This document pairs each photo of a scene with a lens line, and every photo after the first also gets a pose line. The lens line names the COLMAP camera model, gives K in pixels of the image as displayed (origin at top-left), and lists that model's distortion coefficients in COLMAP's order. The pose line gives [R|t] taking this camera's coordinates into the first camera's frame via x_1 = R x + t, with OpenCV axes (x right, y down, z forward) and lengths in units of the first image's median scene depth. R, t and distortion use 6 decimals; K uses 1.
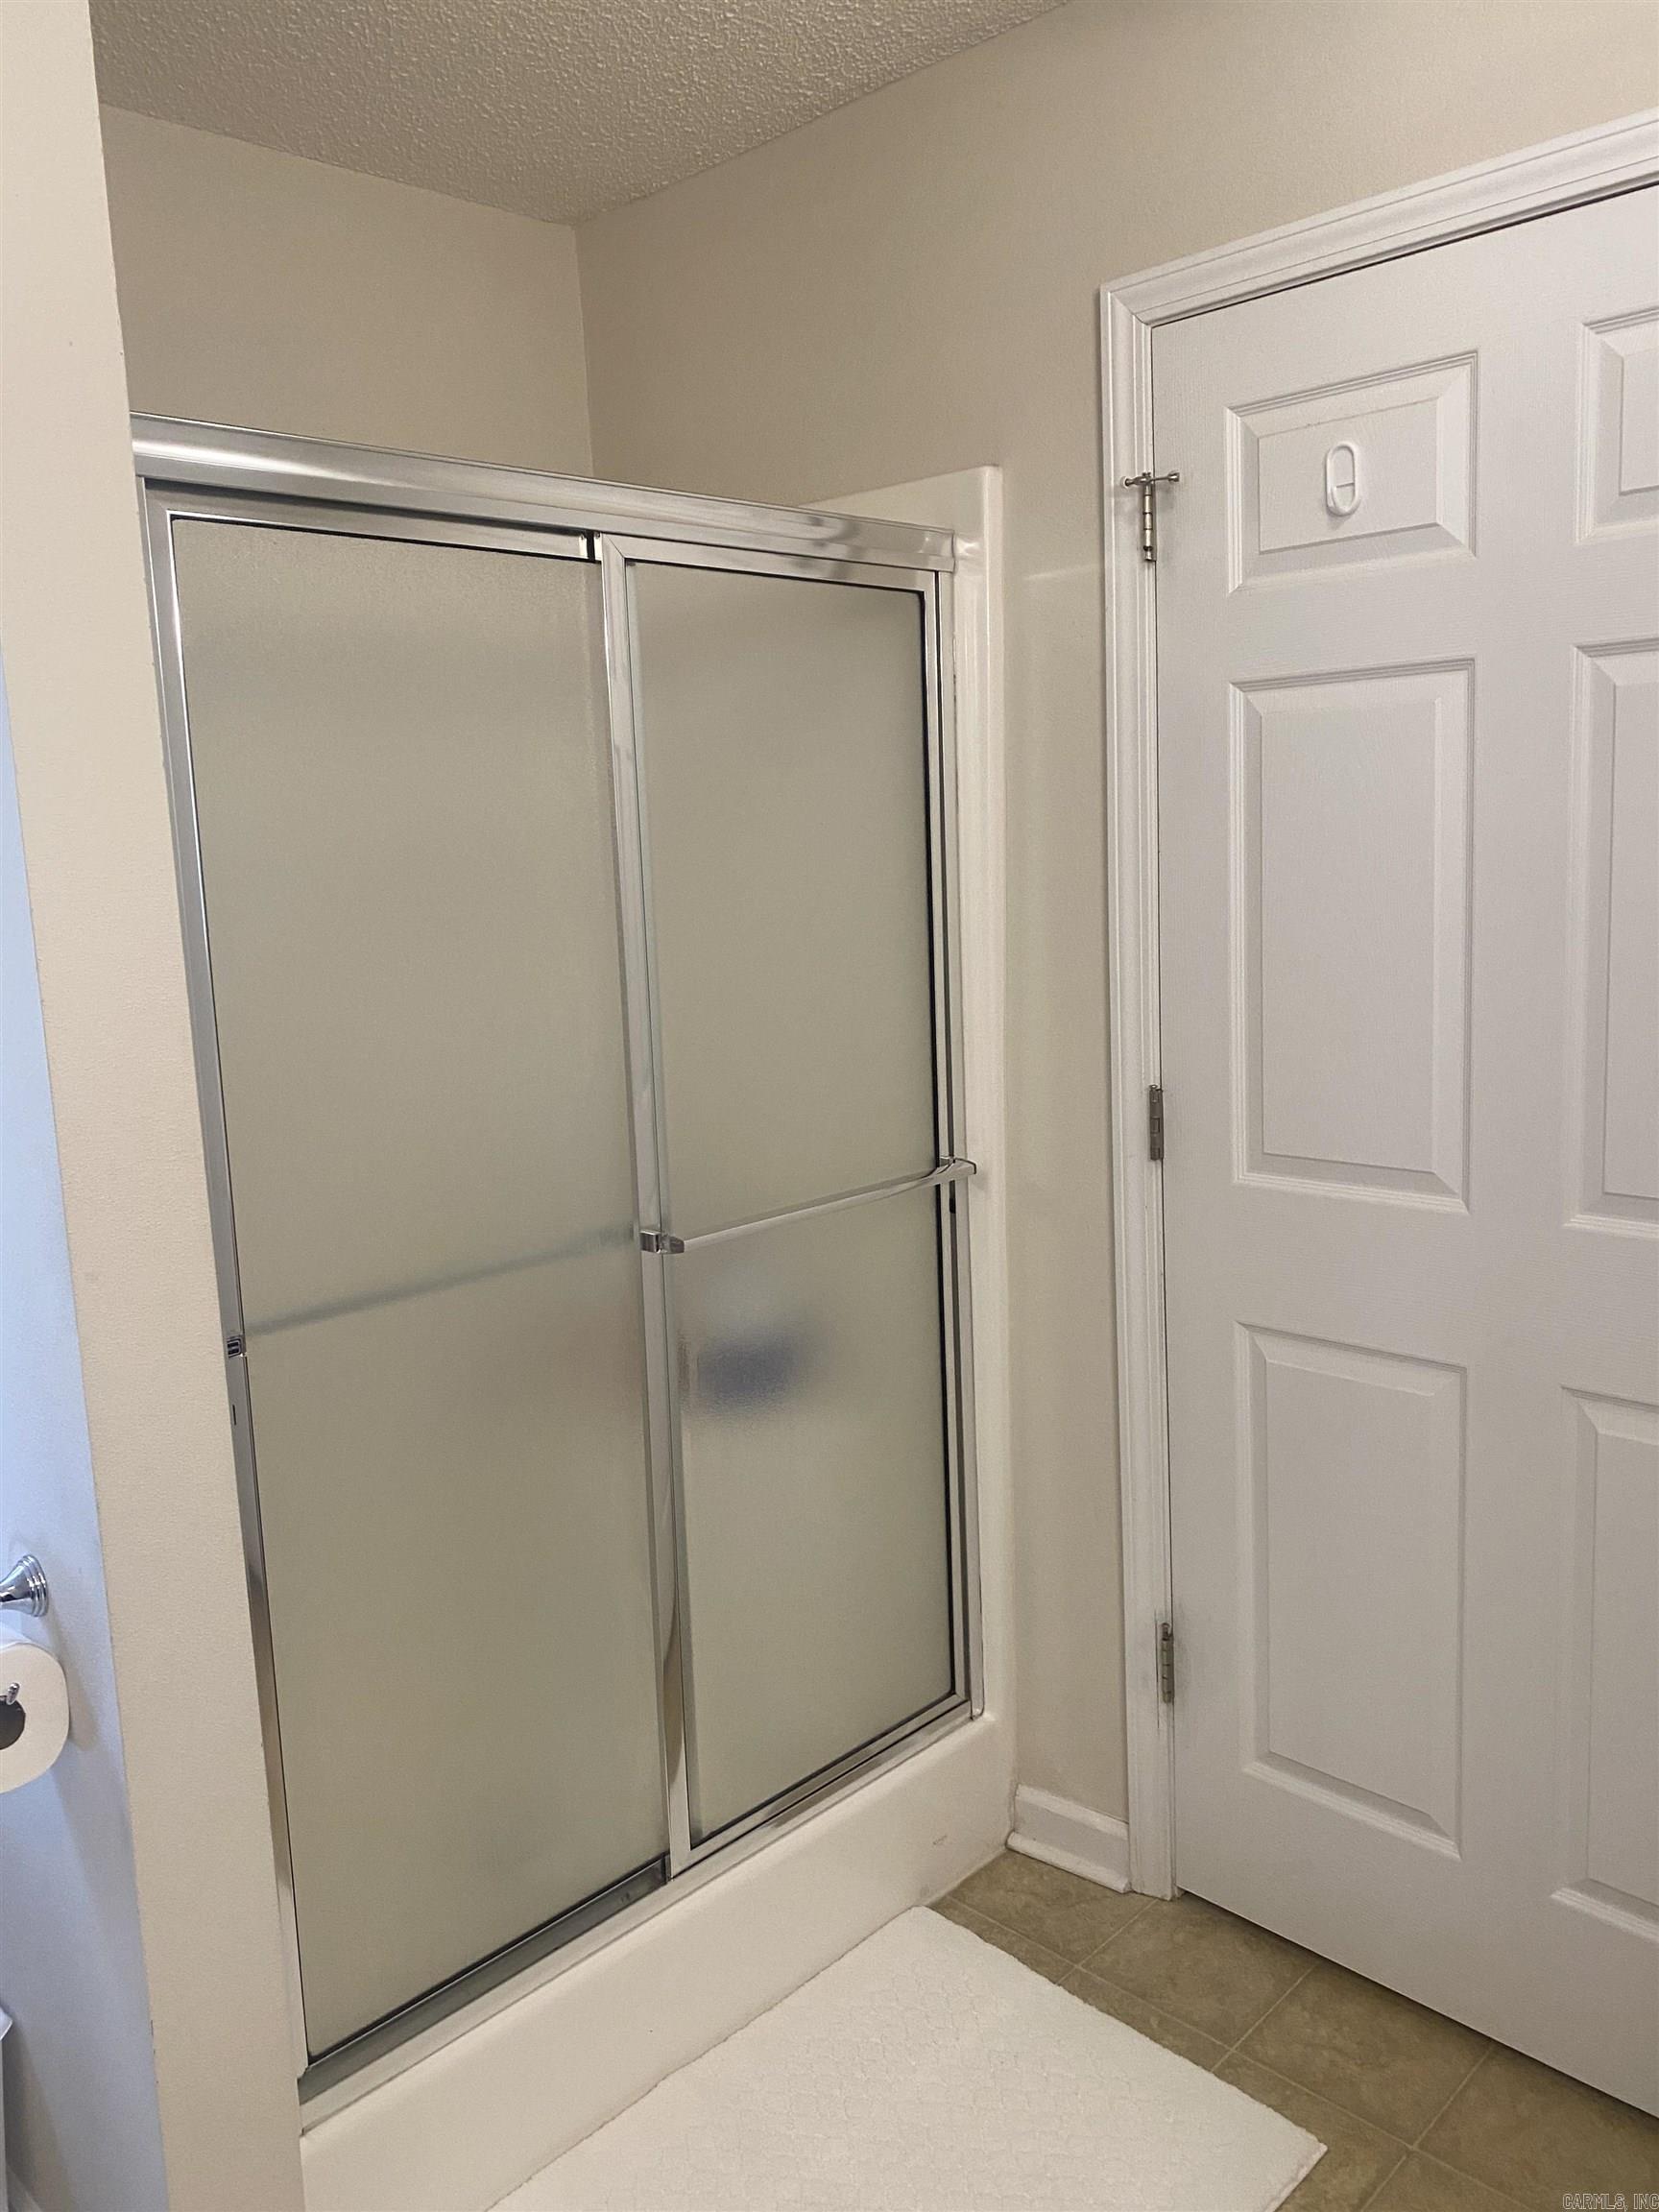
lens RADIAL K [[1722.7, 0, 829.5], [0, 1722.7, 1106.0], [0, 0, 1]] dist [0.005753, 0.048755]
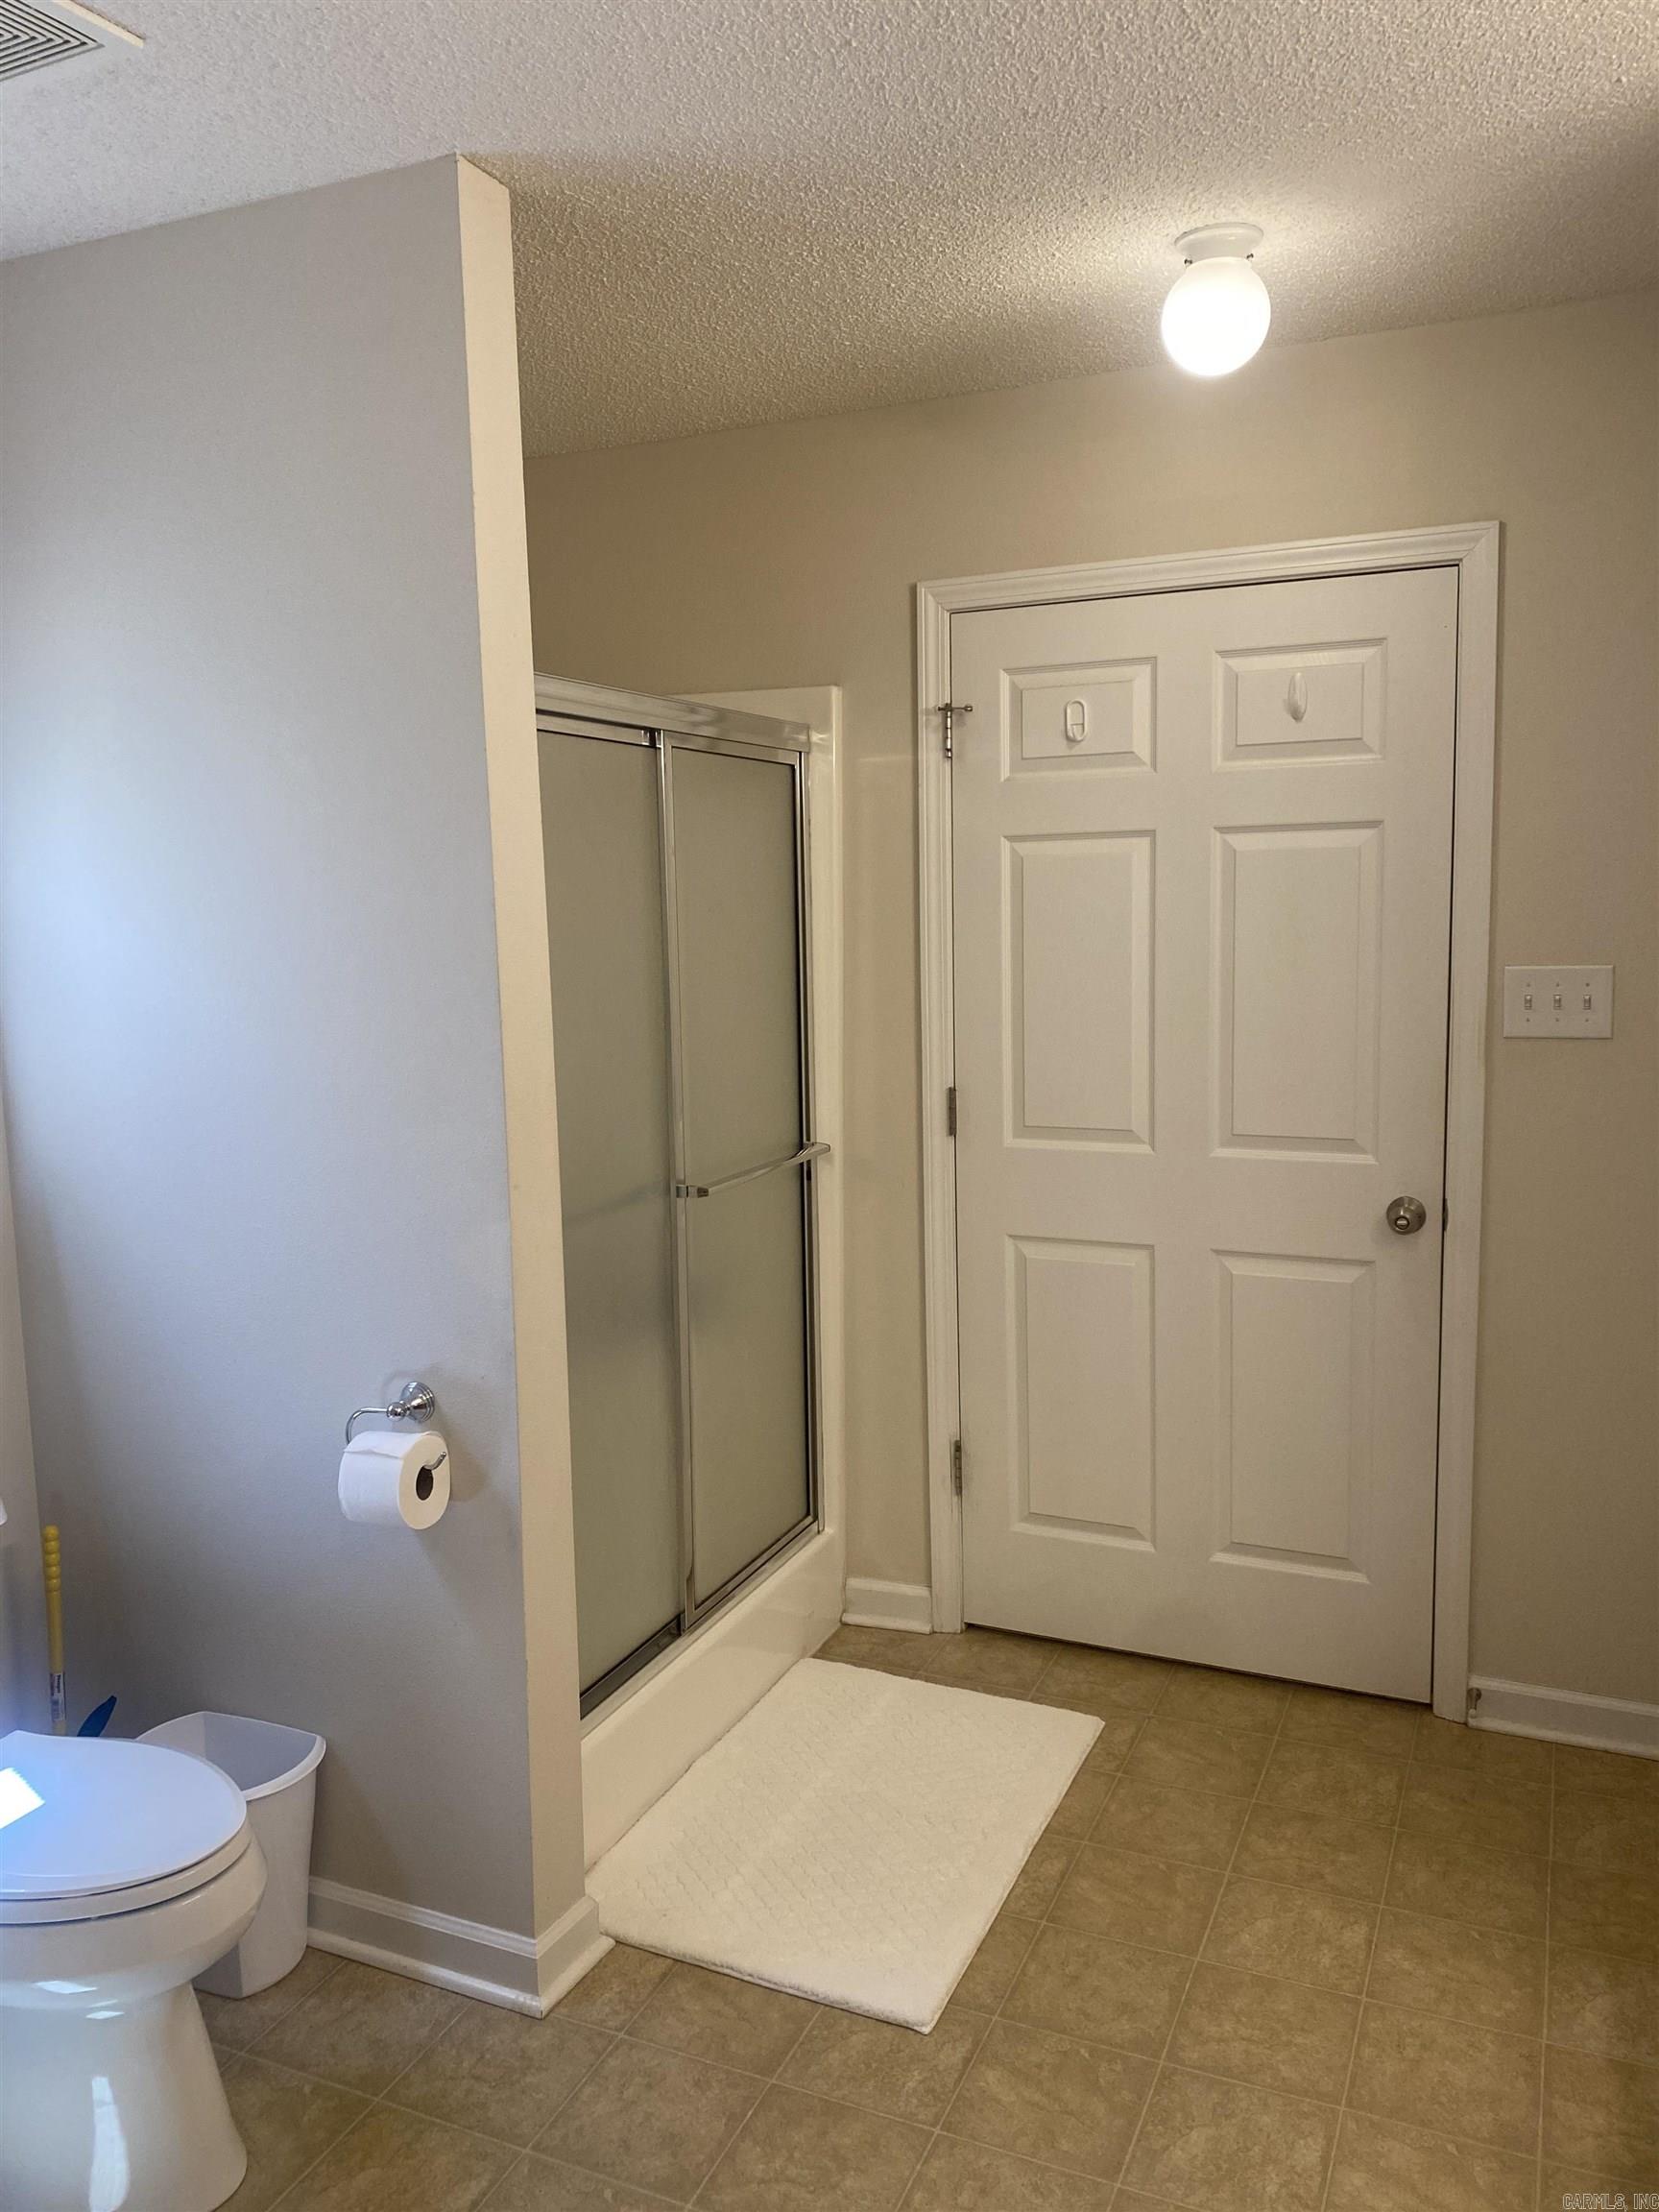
lens RADIAL K [[1673.4, 0, 837.0], [0, 1673.4, 1115.2], [0, 0, 1]] dist [0.242748, -0.578653]
pose [[0.937652, -0.025862, 0.346613, -0.459285], [0.038360, 0.998836, -0.029244, 0.056819], [-0.345454, 0.040717, 0.937552, -0.416912]]
